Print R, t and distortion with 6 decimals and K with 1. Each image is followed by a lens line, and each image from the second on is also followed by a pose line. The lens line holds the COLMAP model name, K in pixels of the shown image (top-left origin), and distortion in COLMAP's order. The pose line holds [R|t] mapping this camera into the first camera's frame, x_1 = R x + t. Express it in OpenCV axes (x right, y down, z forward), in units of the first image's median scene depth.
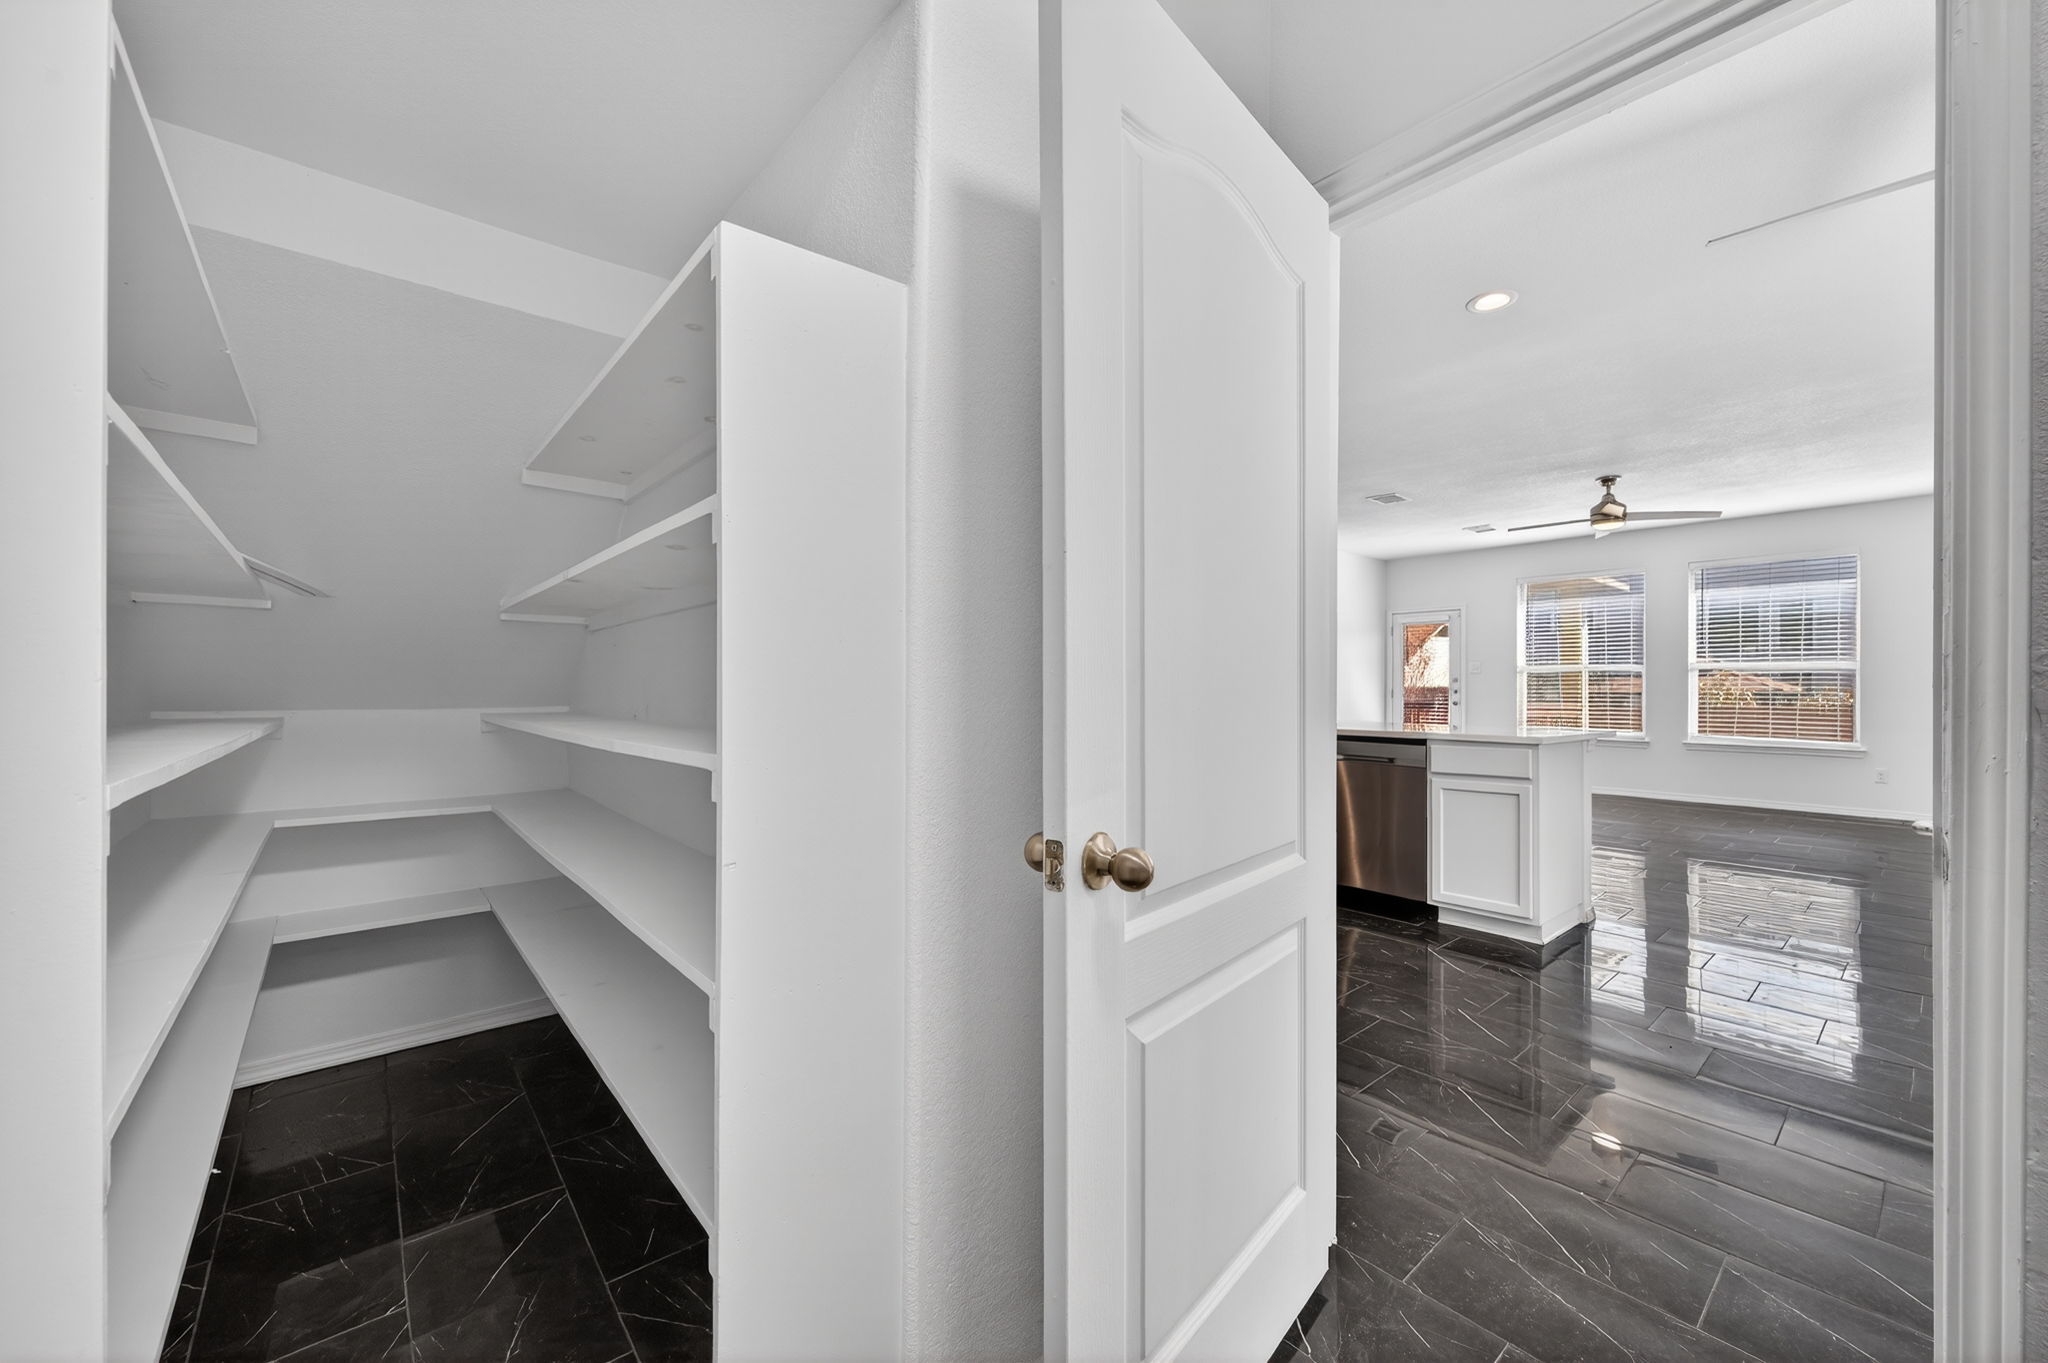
lens RADIAL K [[801.6, 0, 1017.4], [0, 801.6, 685.6], [0, 0, 1]] dist [0.011597, -0.000260]
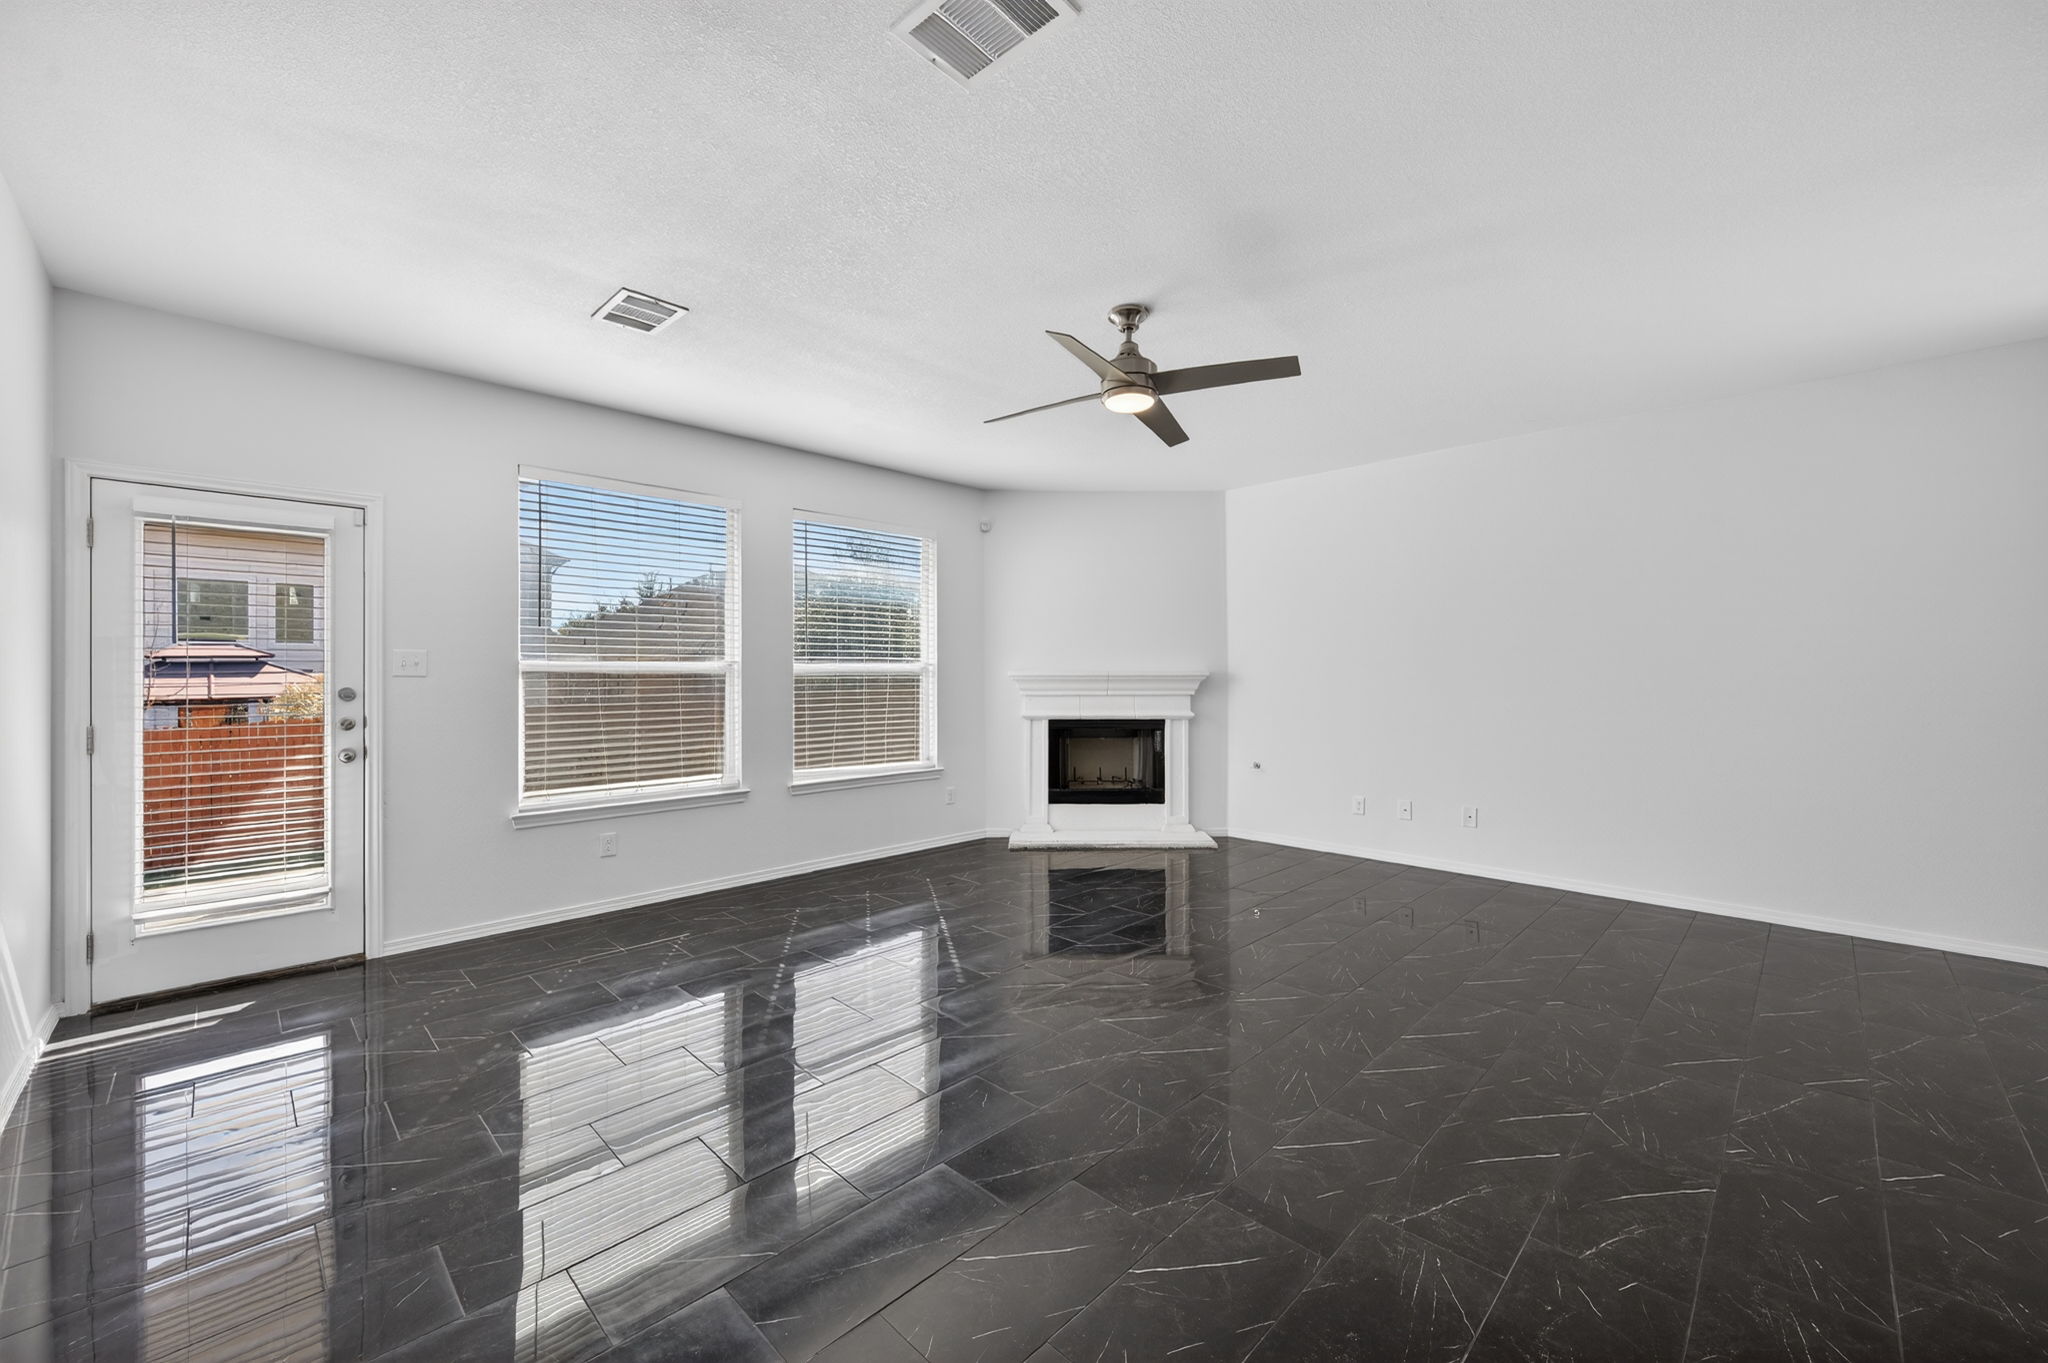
lens RADIAL K [[801.6, 0, 1017.4], [0, 801.6, 685.6], [0, 0, 1]] dist [0.011597, -0.000260]
pose [[-0.093711, -0.004995, 0.995587, 0.169959], [0.008937, 0.999943, 0.005858, -0.012888], [-0.995559, 0.009446, -0.093661, 0.890747]]
